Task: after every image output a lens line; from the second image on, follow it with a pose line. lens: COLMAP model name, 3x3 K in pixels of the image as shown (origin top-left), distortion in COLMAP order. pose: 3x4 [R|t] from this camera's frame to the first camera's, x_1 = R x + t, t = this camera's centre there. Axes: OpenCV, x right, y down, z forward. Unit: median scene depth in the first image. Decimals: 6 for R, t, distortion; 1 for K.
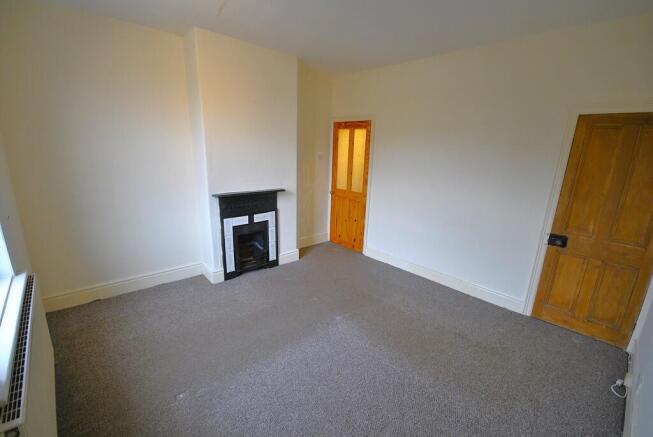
lens RADIAL K [[291.8, 0, 331.4], [0, 291.8, 220.7], [0, 0, 1]] dist [0.000328, 0.012608]
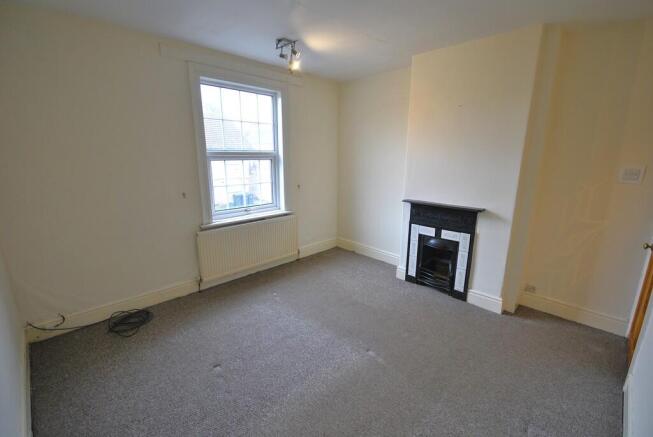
lens RADIAL K [[289.5, 0, 329.1], [0, 289.5, 222.3], [0, 0, 1]] dist [0.022428, -0.017485]
pose [[0.022150, 0.194619, -0.980629, 0.624928], [-0.251122, 0.950505, 0.182968, -0.121386], [0.967702, 0.242205, 0.069927, 0.591174]]
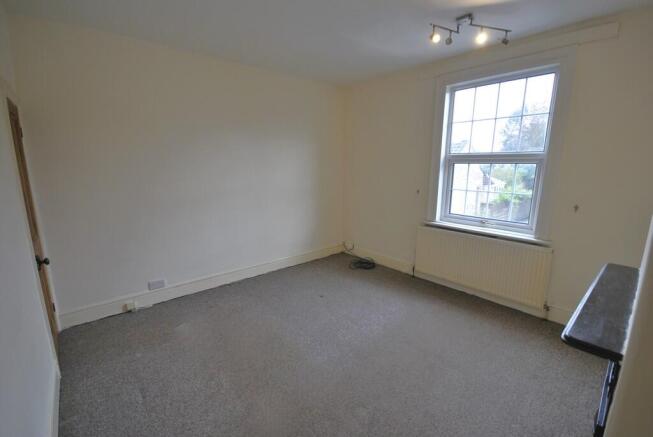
lens RADIAL K [[289.5, 0, 329.1], [0, 289.5, 222.3], [0, 0, 1]] dist [0.022428, -0.017485]
pose [[-0.998374, -0.039853, 0.040755, -0.012669], [-0.017815, 0.897314, 0.441033, -0.294276], [-0.054147, 0.439590, -0.896565, 1.236897]]
